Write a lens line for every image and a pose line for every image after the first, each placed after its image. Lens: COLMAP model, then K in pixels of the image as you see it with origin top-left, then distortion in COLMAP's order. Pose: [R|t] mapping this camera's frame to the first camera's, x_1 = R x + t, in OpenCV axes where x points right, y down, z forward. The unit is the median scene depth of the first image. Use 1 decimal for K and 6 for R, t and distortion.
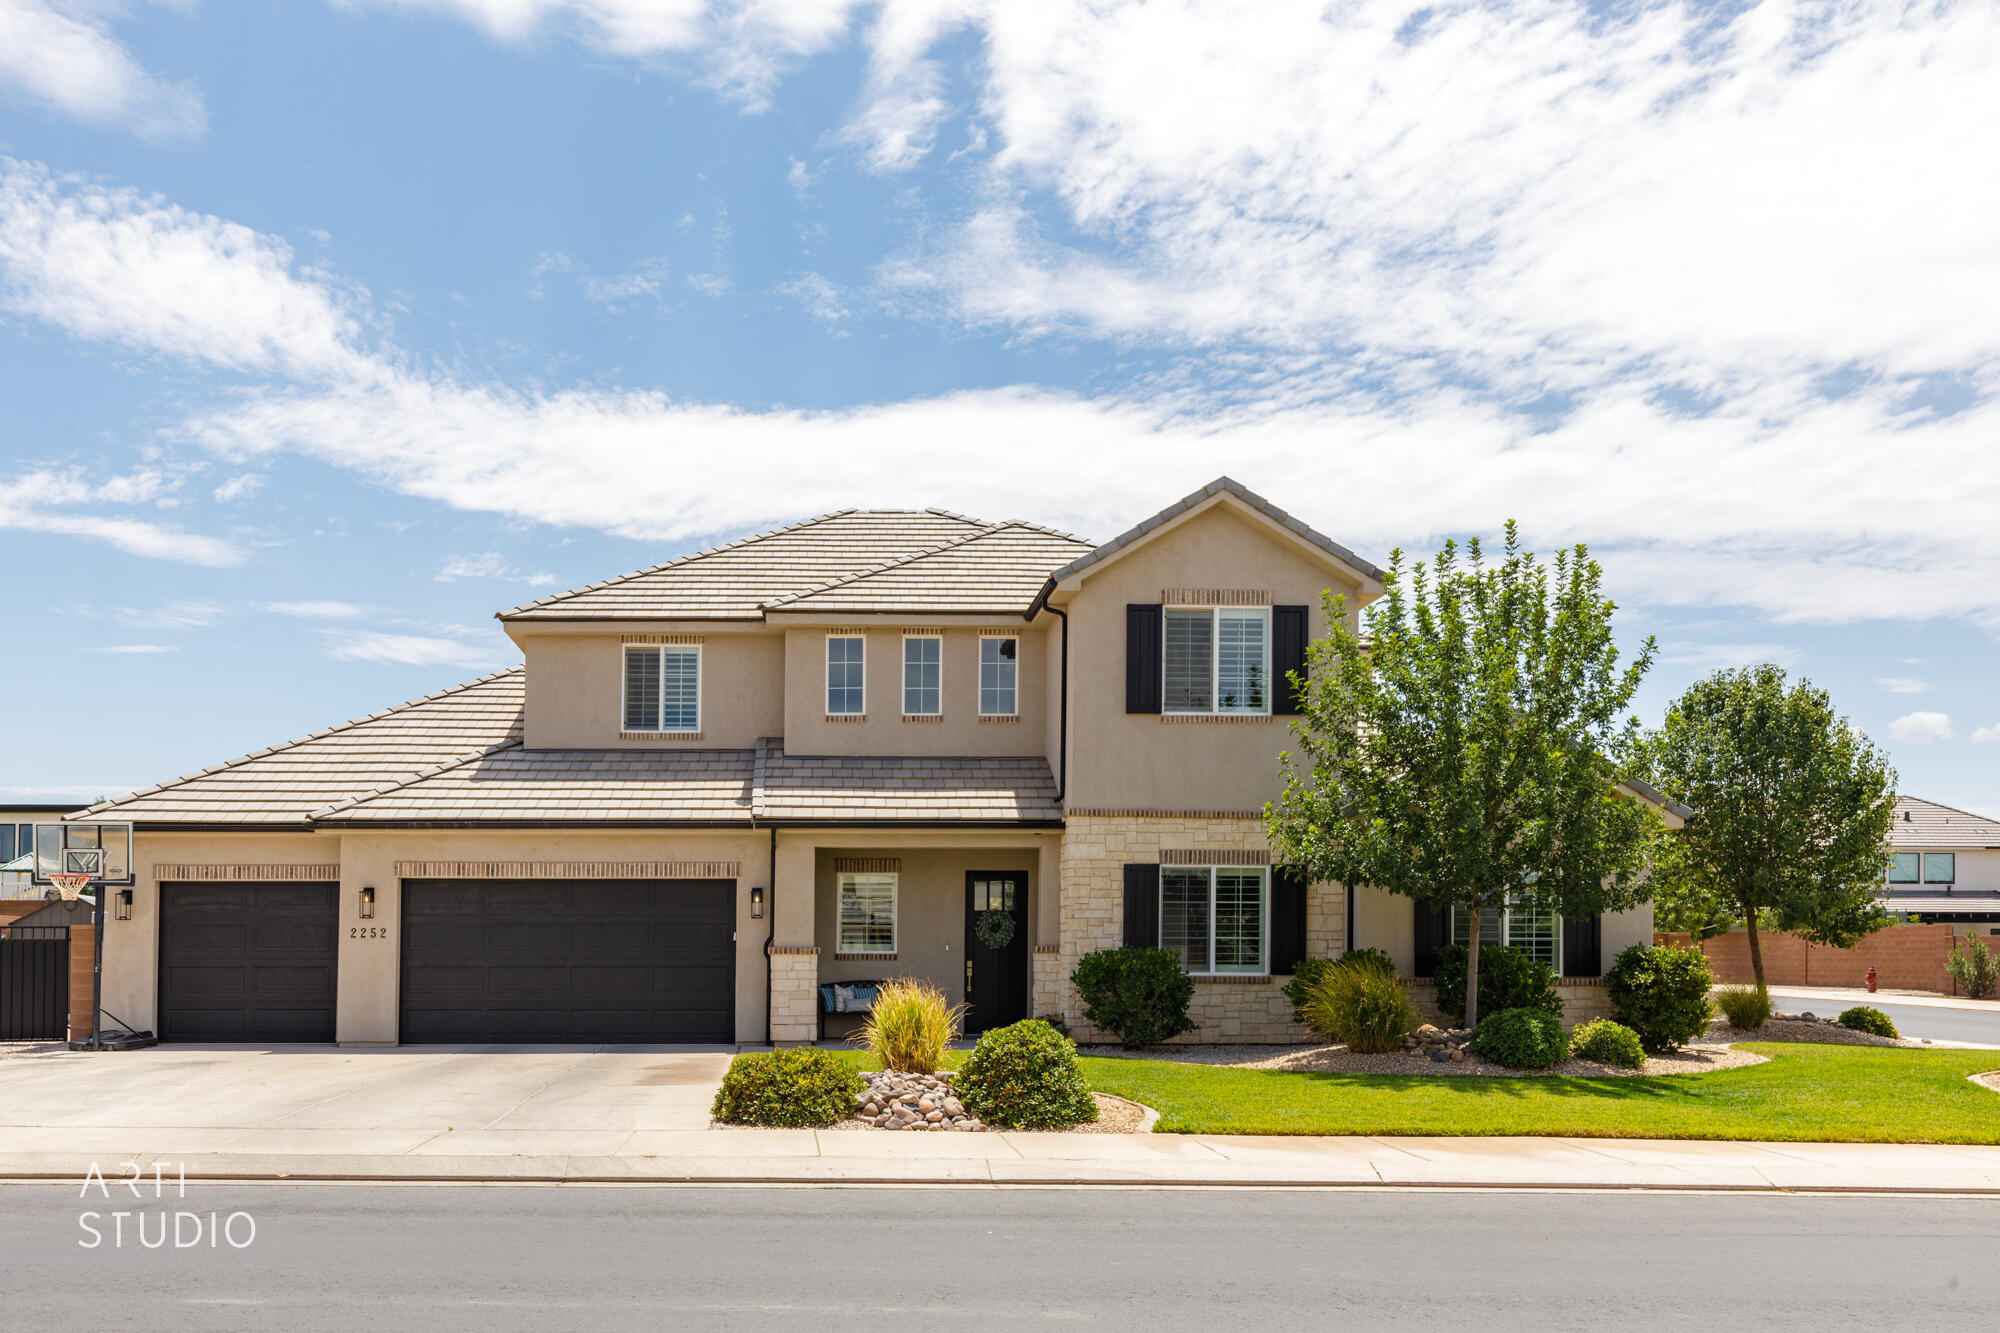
lens RADIAL K [[1653.8, 0, 899.2], [0, 1653.8, 942.8], [0, 0, 1]] dist [-0.004308, 0.001615]
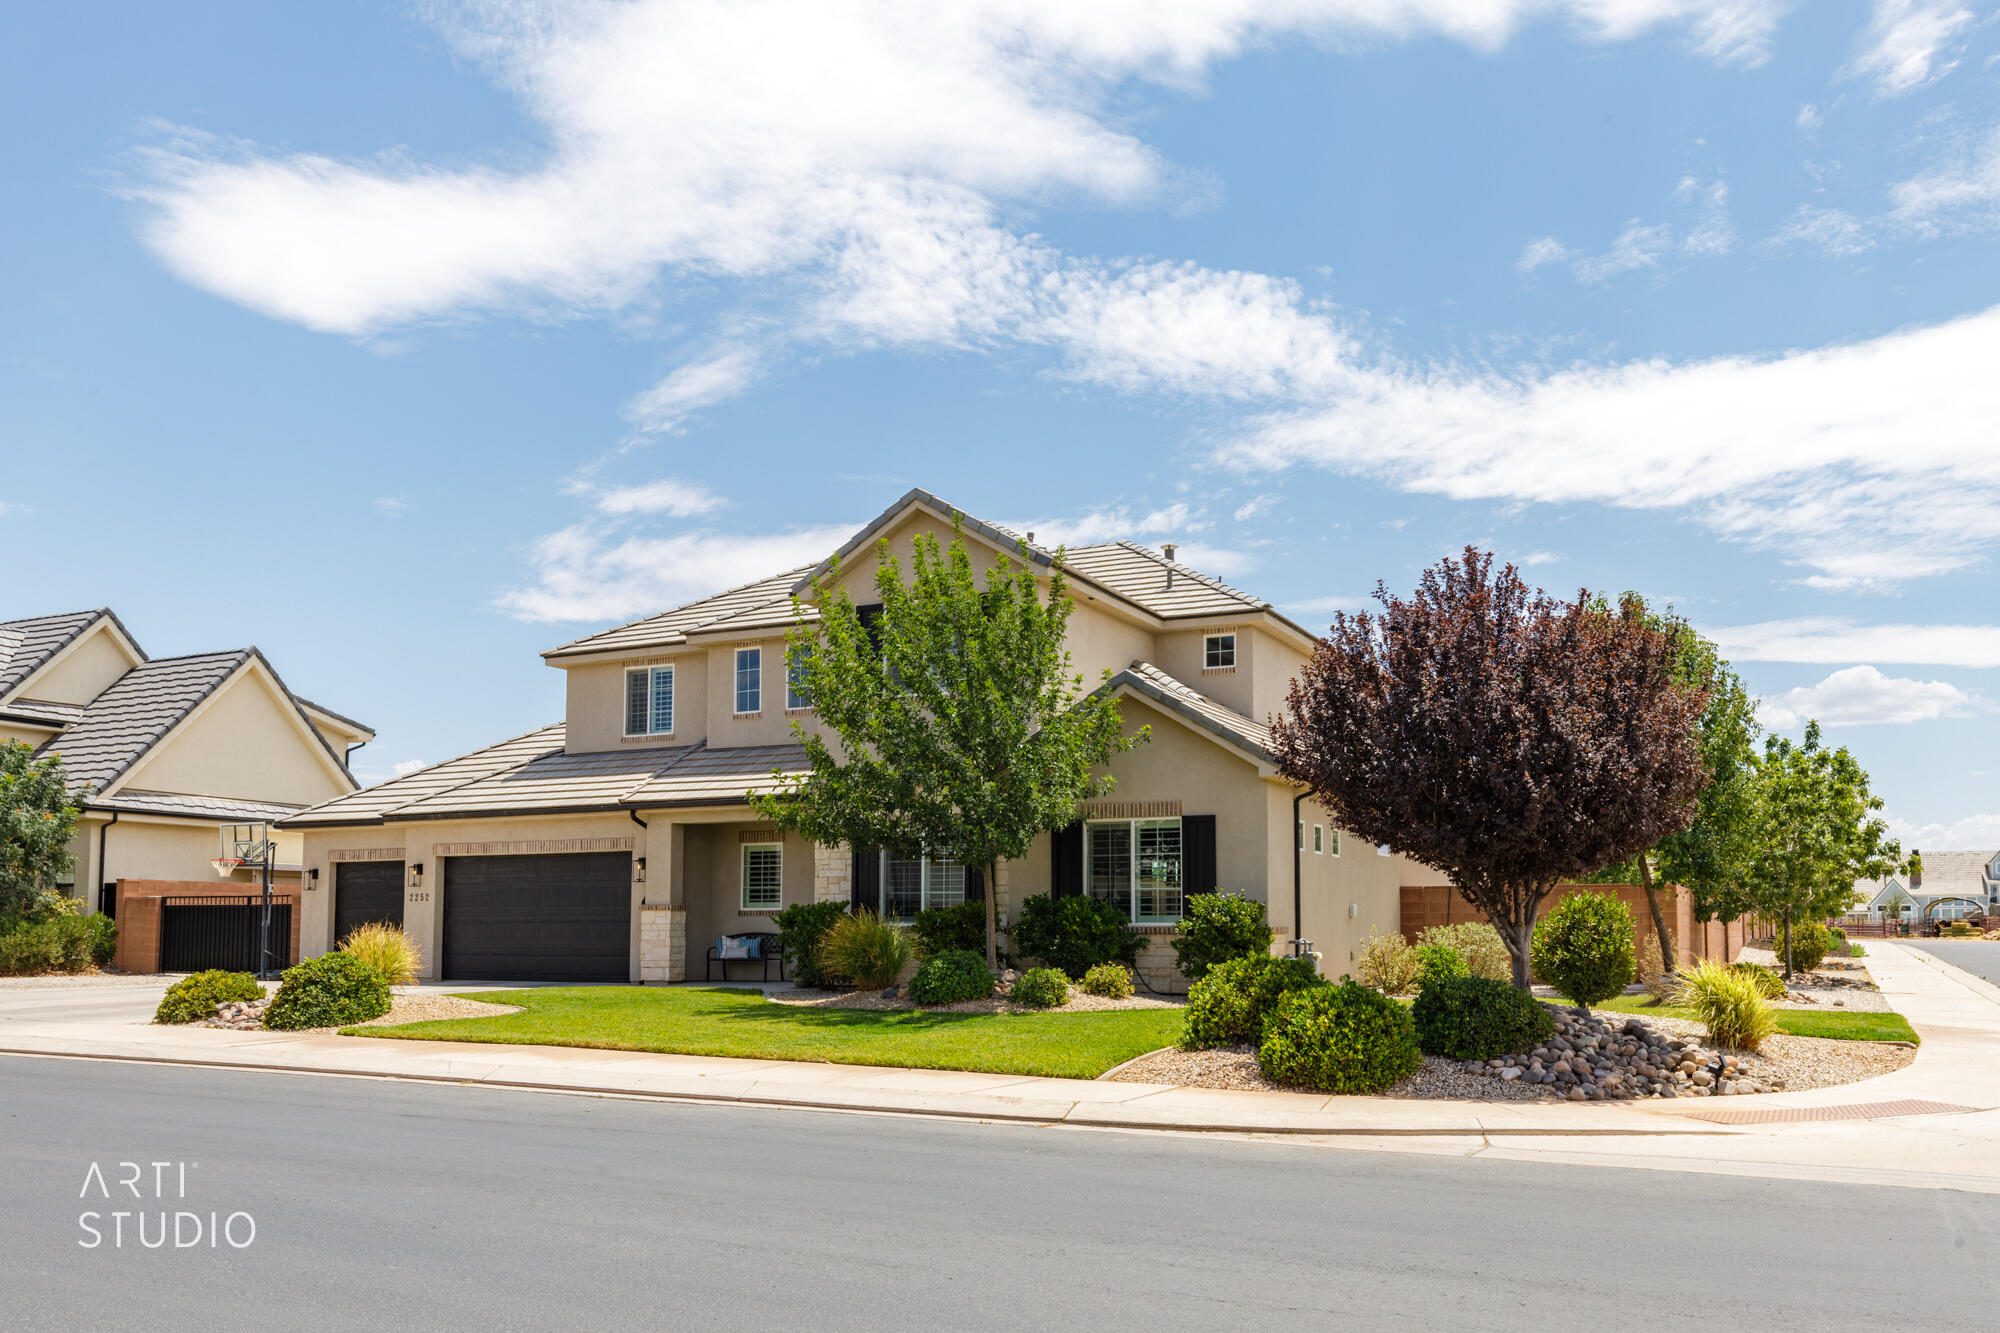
lens RADIAL K [[1624.4, 0, 1133.6], [0, 1624.4, 827.1], [0, 0, 1]] dist [-0.008469, 0.002064]
pose [[0.889965, -0.032288, -0.454884, 0.753650], [0.007666, 0.998409, -0.055868, 0.014133], [0.455964, 0.046233, 0.888797, 0.076257]]
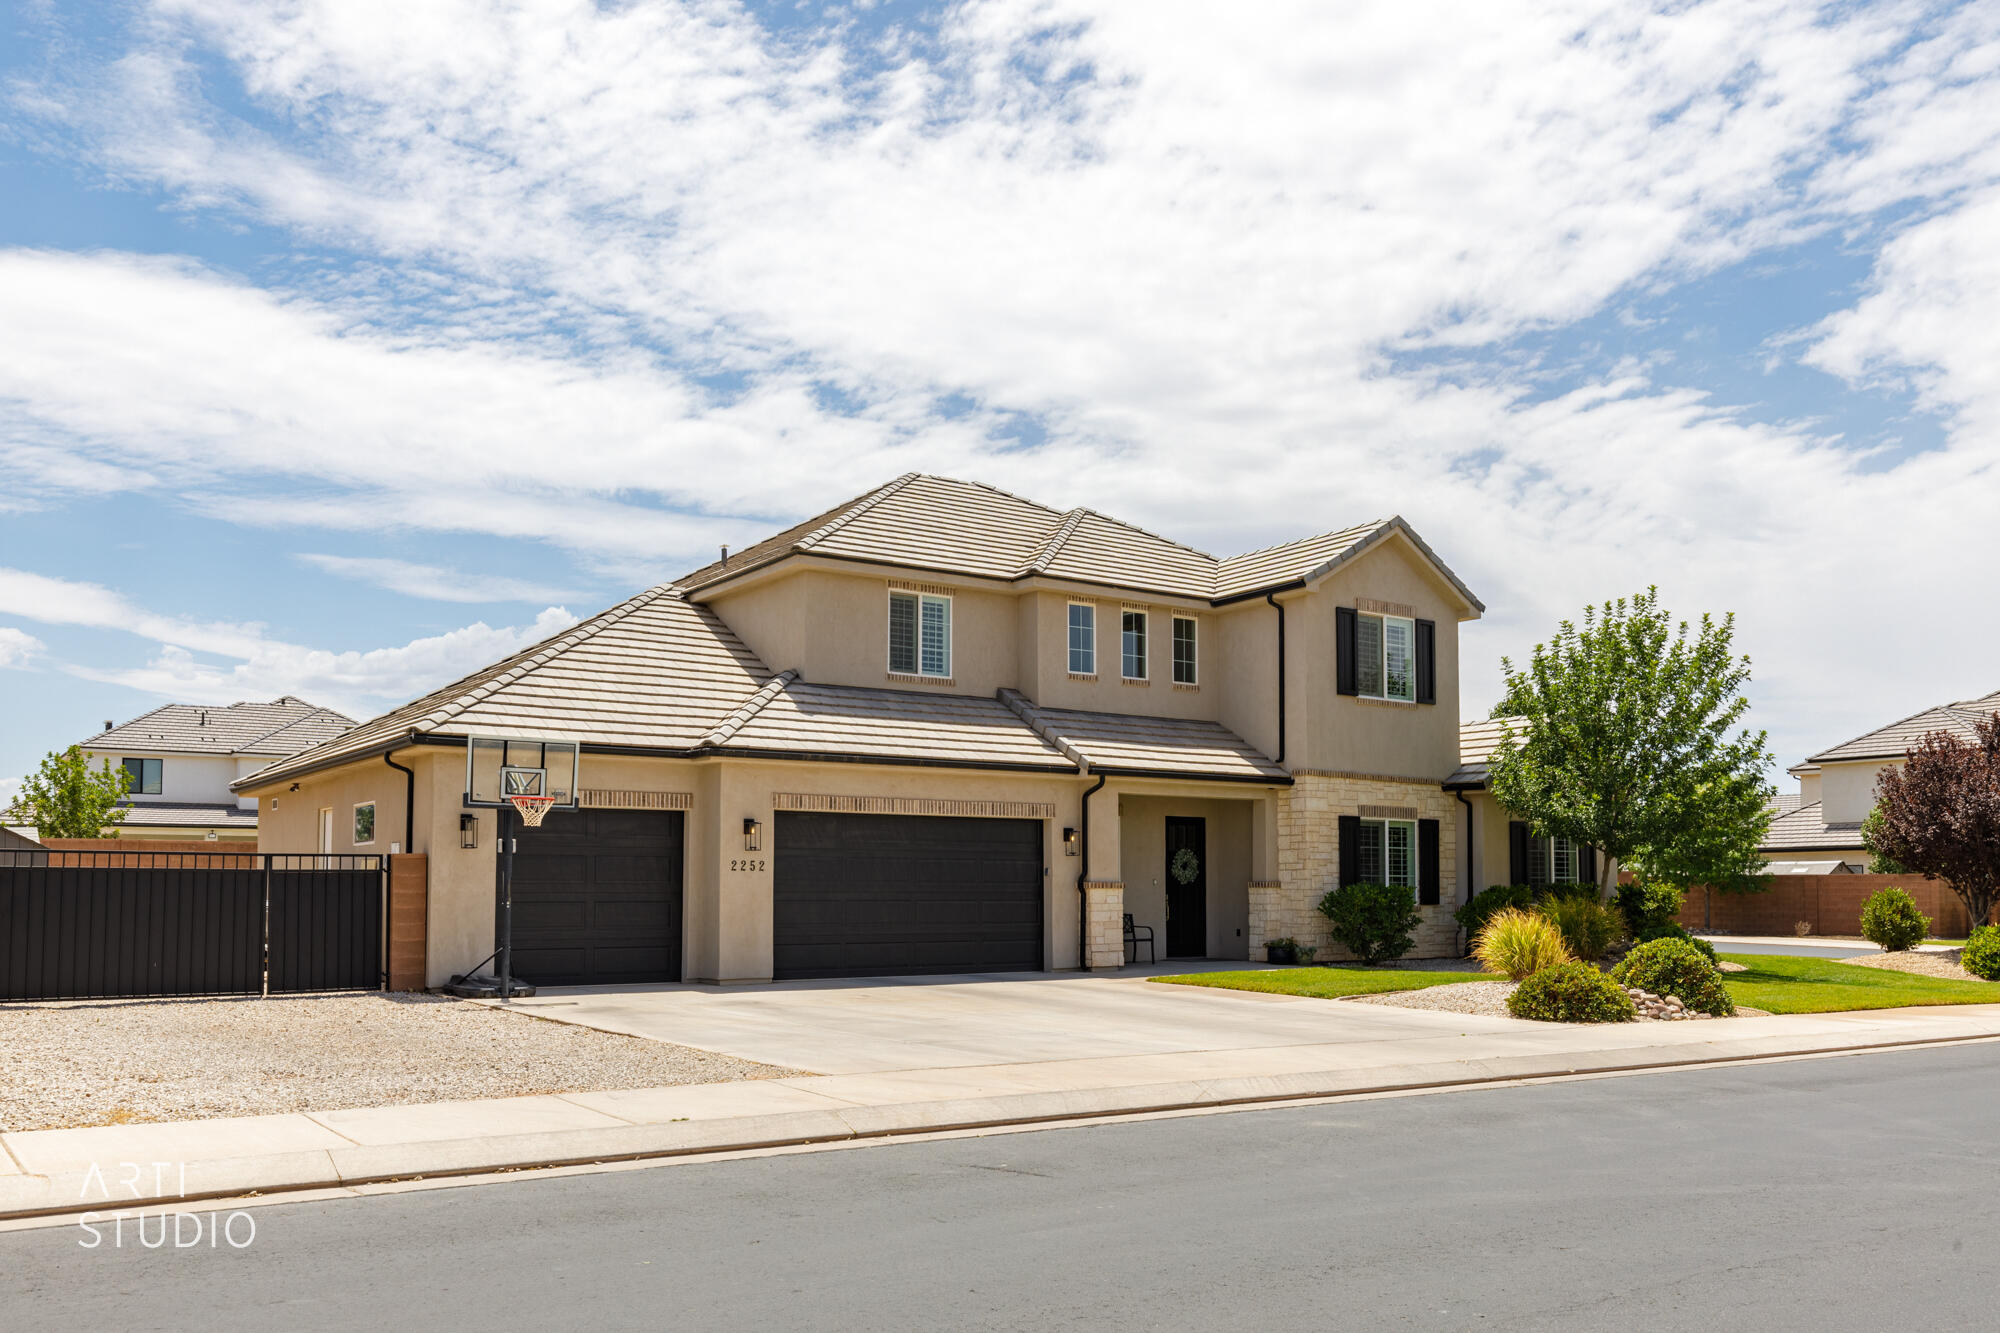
lens RADIAL K [[1624.4, 0, 1133.6], [0, 1624.4, 827.1], [0, 0, 1]] dist [-0.008469, 0.002064]
pose [[0.818270, 0.022896, 0.574378, -0.629301], [-0.002779, 0.999352, -0.035878, 0.004543], [-0.574827, 0.027762, 0.817804, 0.086599]]
